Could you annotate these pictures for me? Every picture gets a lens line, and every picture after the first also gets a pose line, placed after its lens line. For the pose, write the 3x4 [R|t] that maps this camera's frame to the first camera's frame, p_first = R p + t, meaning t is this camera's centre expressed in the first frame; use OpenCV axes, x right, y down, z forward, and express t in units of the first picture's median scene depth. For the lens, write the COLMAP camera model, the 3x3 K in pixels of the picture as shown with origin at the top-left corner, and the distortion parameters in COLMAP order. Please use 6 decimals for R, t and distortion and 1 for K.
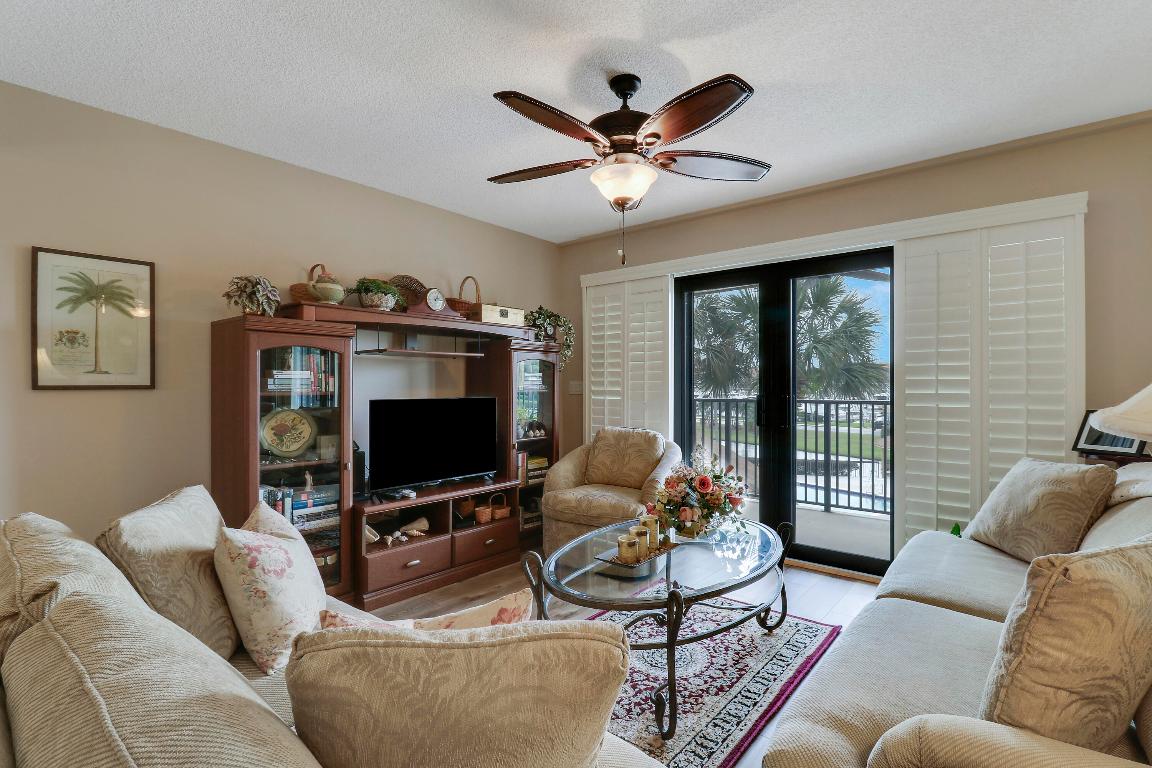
lens RADIAL K [[538.6, 0, 591.1], [0, 538.6, 379.7], [0, 0, 1]] dist [-0.000414, -0.008437]
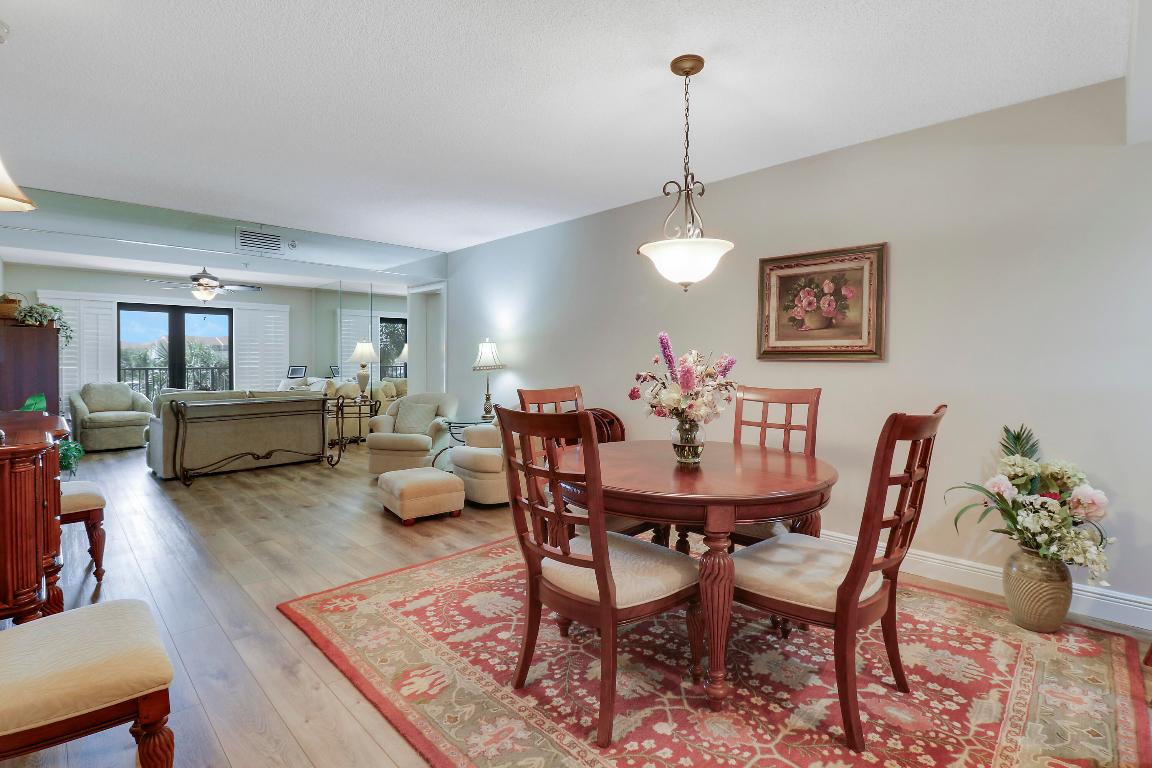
lens RADIAL K [[536.9, 0, 577.1], [0, 536.9, 371.2], [0, 0, 1]] dist [0.000014, -0.013311]
pose [[0.092759, -0.023519, 0.995411, -2.300643], [-0.005253, 0.999696, 0.024110, -0.006578], [-0.995675, -0.007466, 0.092607, -1.165283]]
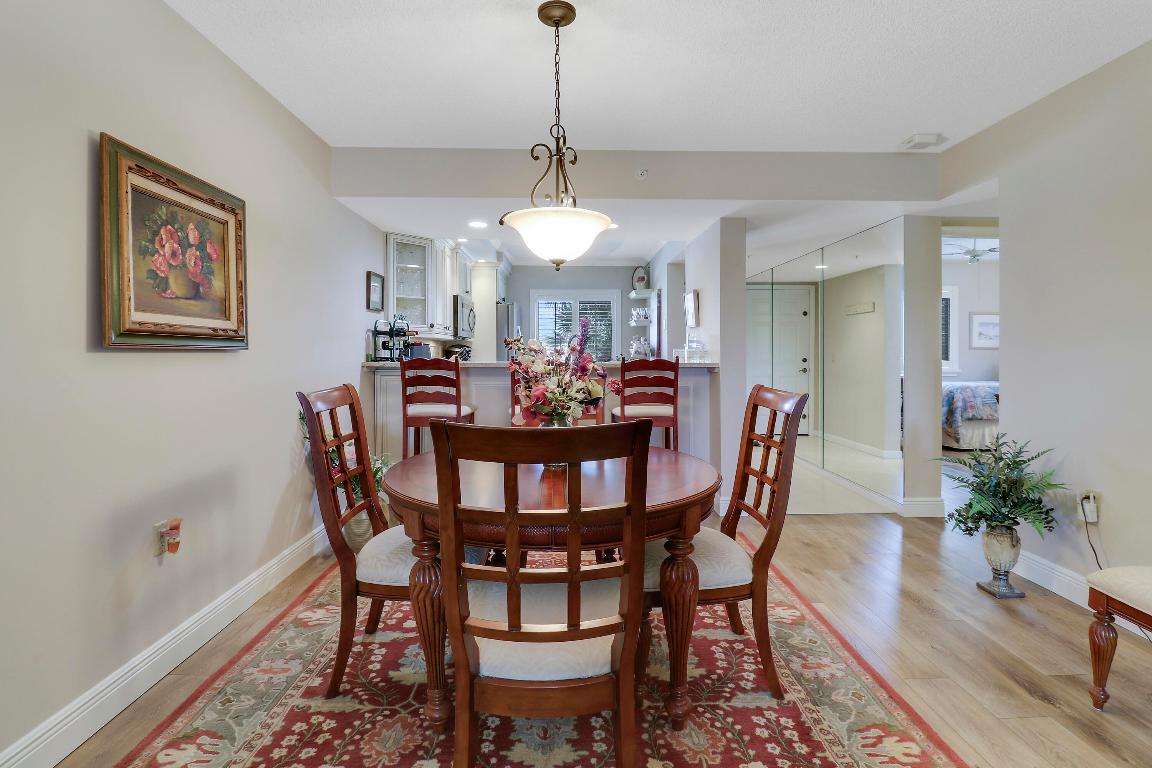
lens RADIAL K [[538.9, 0, 576.1], [0, 538.9, 358.3], [0, 0, 1]] dist [0.000206, -0.013763]
pose [[-0.757485, 0.007612, -0.652808, -0.990714], [0.004186, 0.999968, 0.006804, 0.004651], [0.652839, 0.002421, -0.757493, -0.685360]]
